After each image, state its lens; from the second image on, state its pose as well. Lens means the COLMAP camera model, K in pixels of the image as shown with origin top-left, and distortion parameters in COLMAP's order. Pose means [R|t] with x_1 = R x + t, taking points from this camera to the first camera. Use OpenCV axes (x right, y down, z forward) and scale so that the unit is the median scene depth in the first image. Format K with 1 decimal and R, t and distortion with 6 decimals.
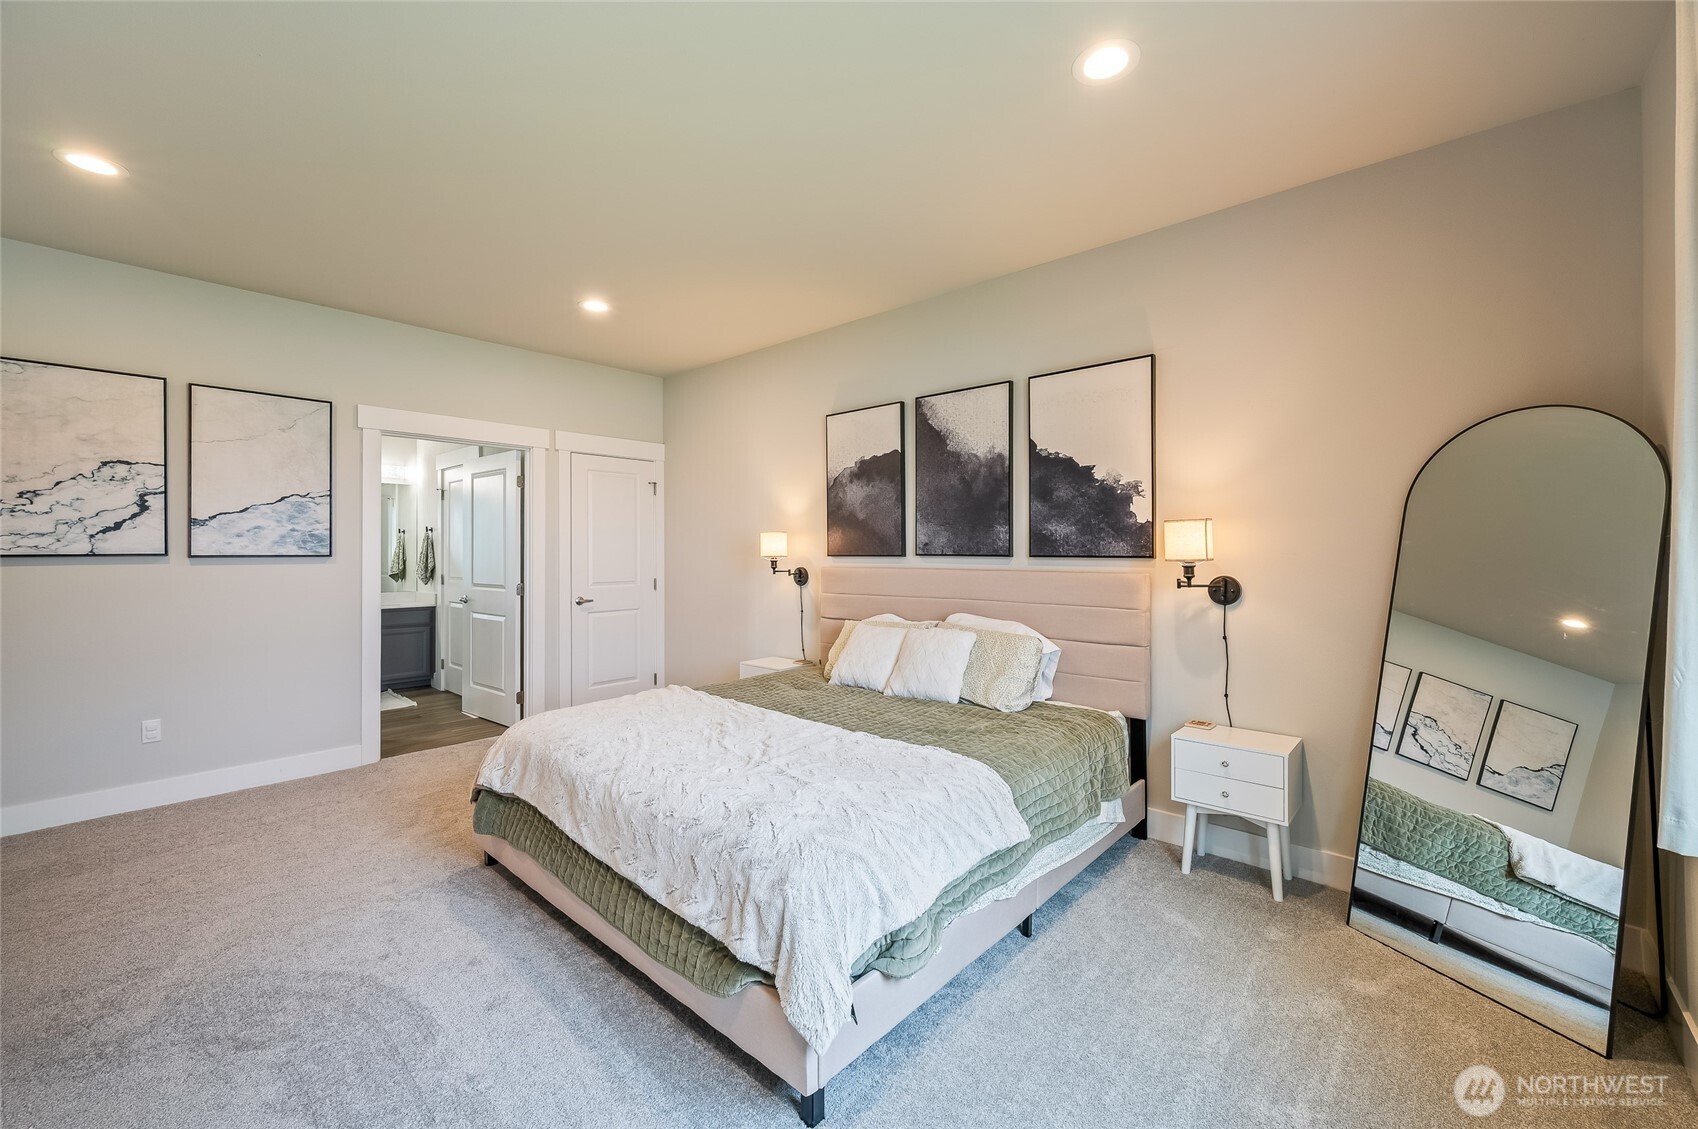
lens RADIAL K [[685.2, 0, 844.3], [0, 685.2, 551.6], [0, 0, 1]] dist [-0.001511, -0.000263]
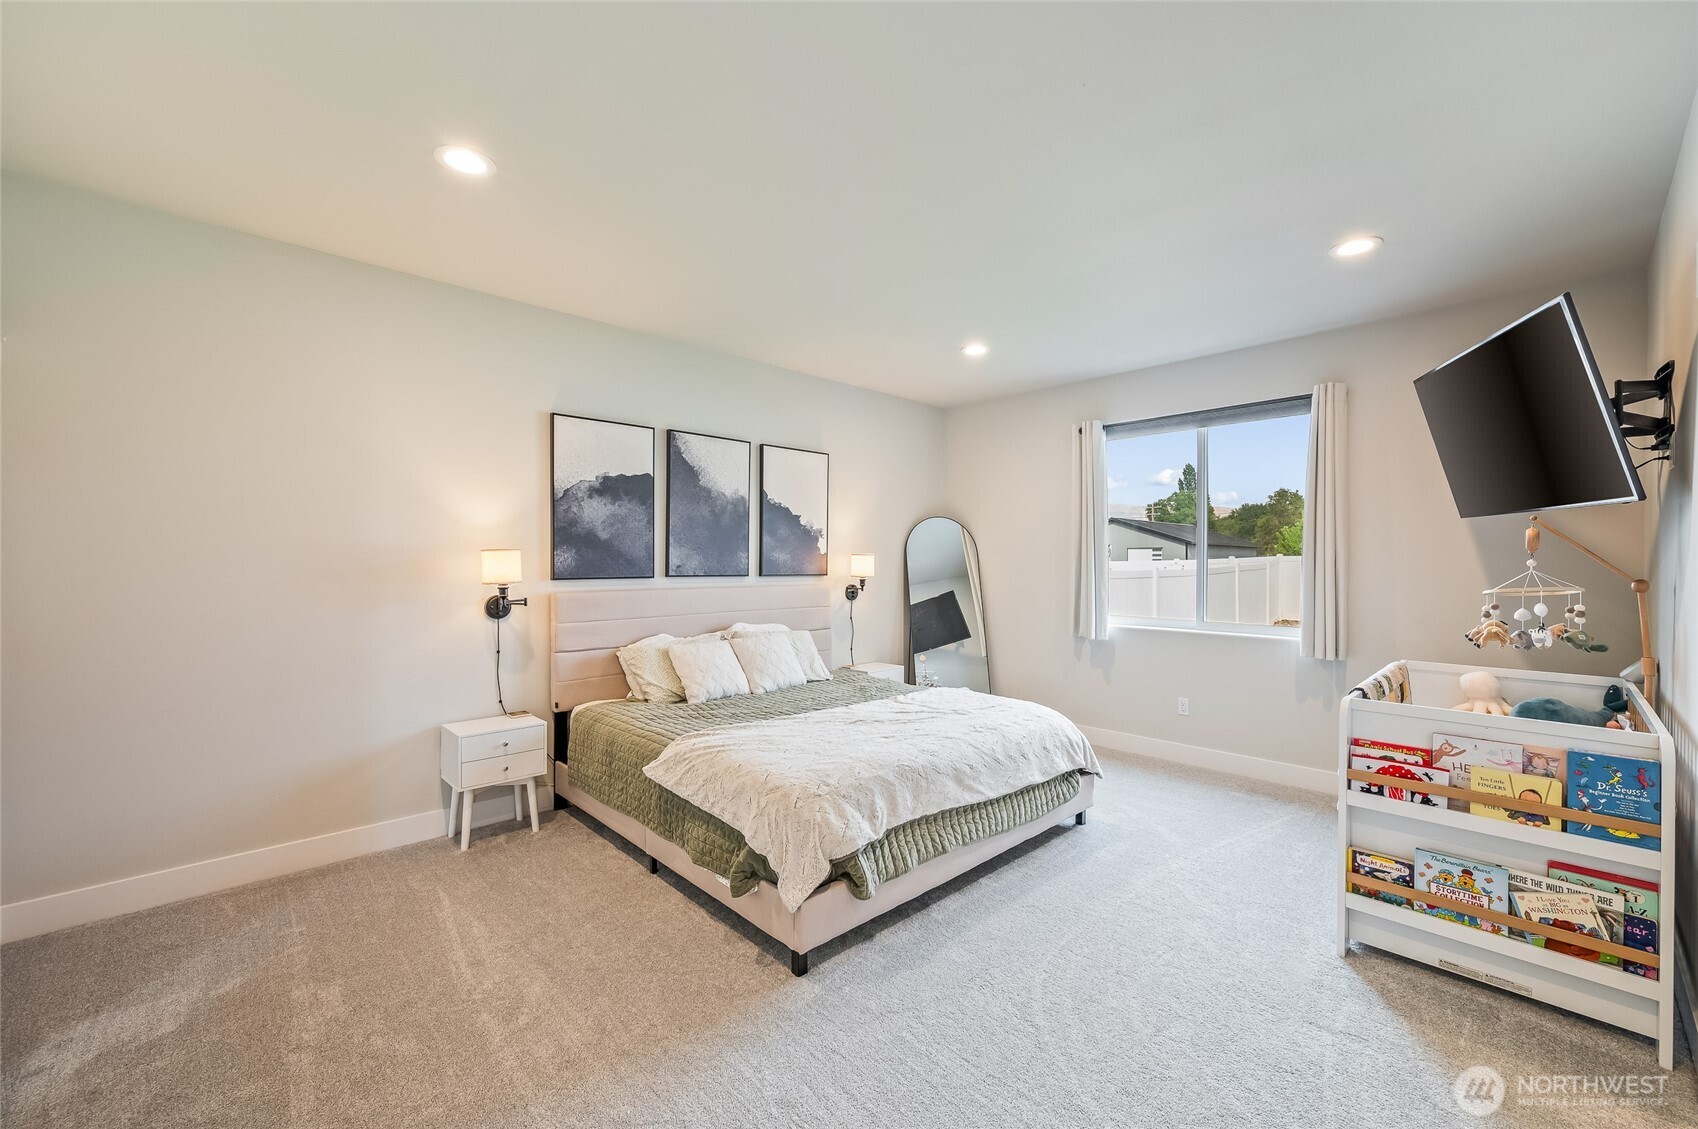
lens RADIAL K [[685.2, 0, 844.9], [0, 685.2, 567.3], [0, 0, 1]] dist [-0.001511, -0.000263]
pose [[0.075001, -0.000131, 0.997183, -0.971609], [0.004913, 0.999988, -0.000238, -0.007556], [-0.997171, 0.004917, 0.075001, 0.665720]]
